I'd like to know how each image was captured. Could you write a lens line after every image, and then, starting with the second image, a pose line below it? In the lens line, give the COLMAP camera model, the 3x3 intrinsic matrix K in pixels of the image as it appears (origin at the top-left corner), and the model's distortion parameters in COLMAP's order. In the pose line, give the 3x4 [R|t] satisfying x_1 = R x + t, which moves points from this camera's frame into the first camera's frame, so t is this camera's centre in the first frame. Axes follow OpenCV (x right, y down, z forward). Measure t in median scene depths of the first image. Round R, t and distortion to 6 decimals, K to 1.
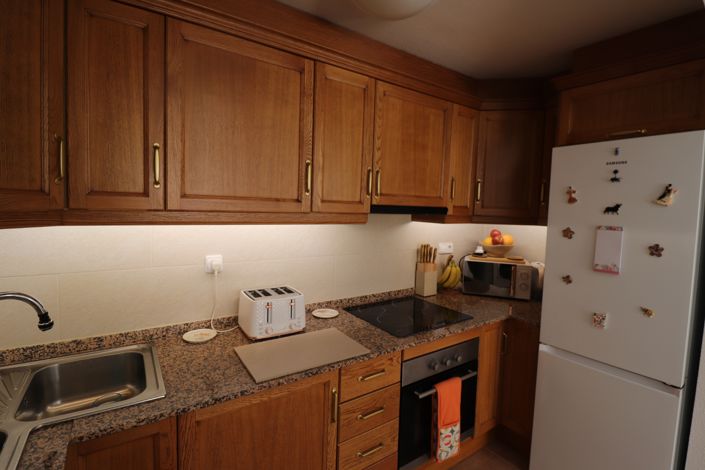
lens RADIAL K [[341.3, 0, 351.4], [0, 341.3, 231.0], [0, 0, 1]] dist [-0.000563, -0.000342]
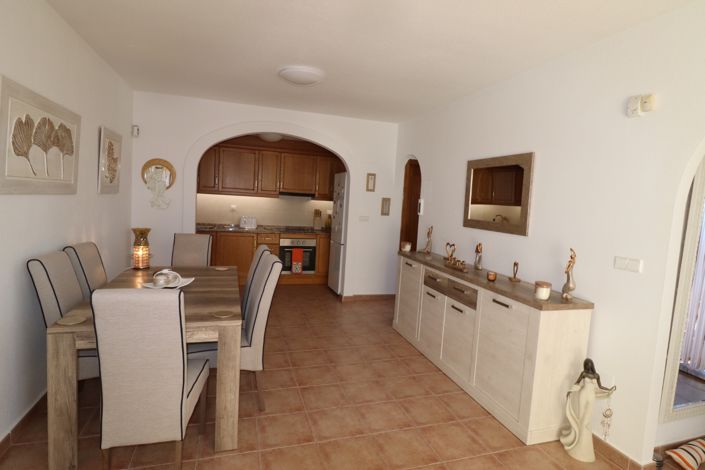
lens RADIAL K [[379.7, 0, 352.5], [0, 379.7, 235.0], [0, 0, 1]] dist [0.004076, -0.000077]
pose [[0.959457, 0.055755, -0.276287, 1.731009], [-0.052615, 0.998438, 0.018771, 0.225271], [0.276902, -0.003473, 0.960892, -2.228350]]
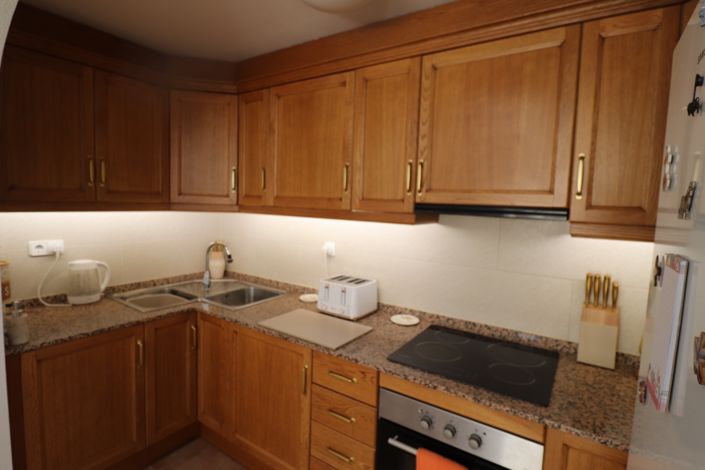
lens RADIAL K [[352.1, 0, 352.5], [0, 352.1, 235.0], [0, 0, 1]] dist [-0.013802, -0.000162]
pose [[0.379114, 0.066007, -0.922993, 0.837185], [-0.094641, 0.994988, 0.032283, -0.010968], [0.920498, 0.075114, 0.383461, 0.532750]]
